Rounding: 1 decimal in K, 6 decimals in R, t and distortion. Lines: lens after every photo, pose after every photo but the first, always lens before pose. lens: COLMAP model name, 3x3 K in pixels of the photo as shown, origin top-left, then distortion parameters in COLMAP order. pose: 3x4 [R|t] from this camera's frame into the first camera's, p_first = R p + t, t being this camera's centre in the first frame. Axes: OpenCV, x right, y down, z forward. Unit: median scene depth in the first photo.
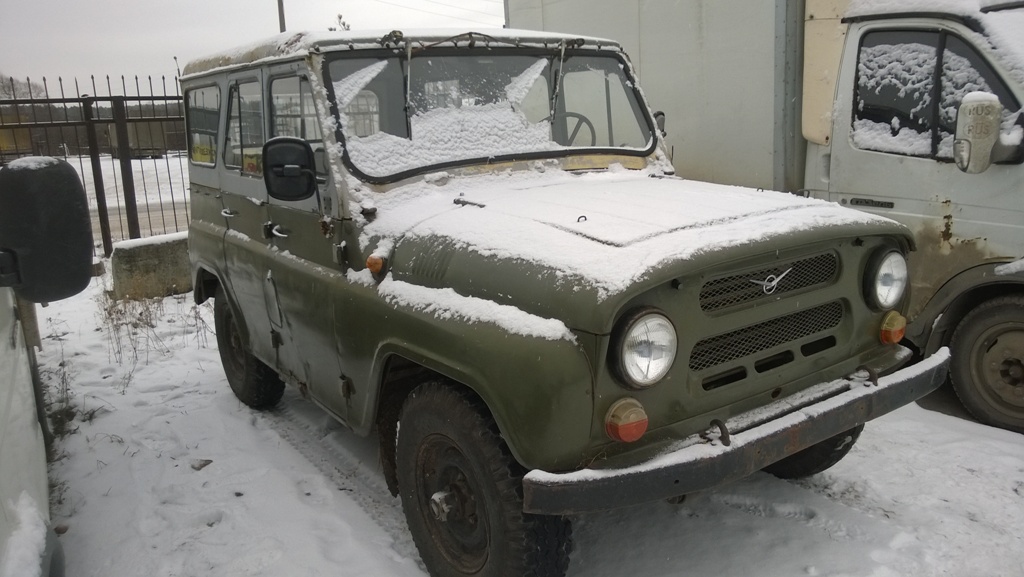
lens RADIAL K [[784.7, 0, 527.4], [0, 784.7, 296.0], [0, 0, 1]] dist [0.000274, -0.070145]
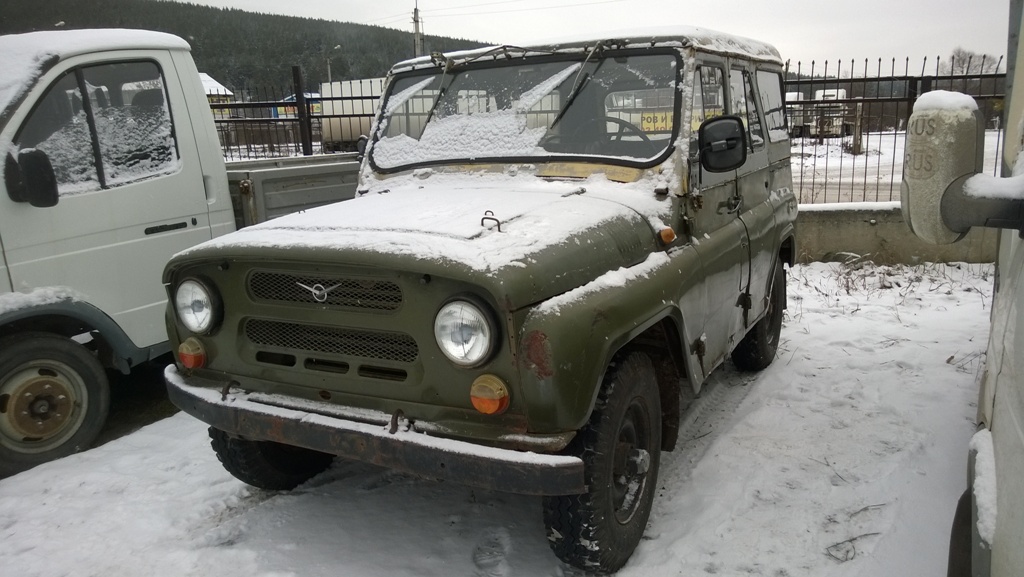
lens RADIAL K [[783.8, 0, 517.6], [0, 783.8, 296.3], [0, 0, 1]] dist [0.010336, -0.064642]
pose [[0.436712, 0.216266, -0.873219, 1.049026], [-0.184751, 0.971544, 0.148220, -0.168568], [0.880426, 0.096598, 0.464240, 0.564264]]
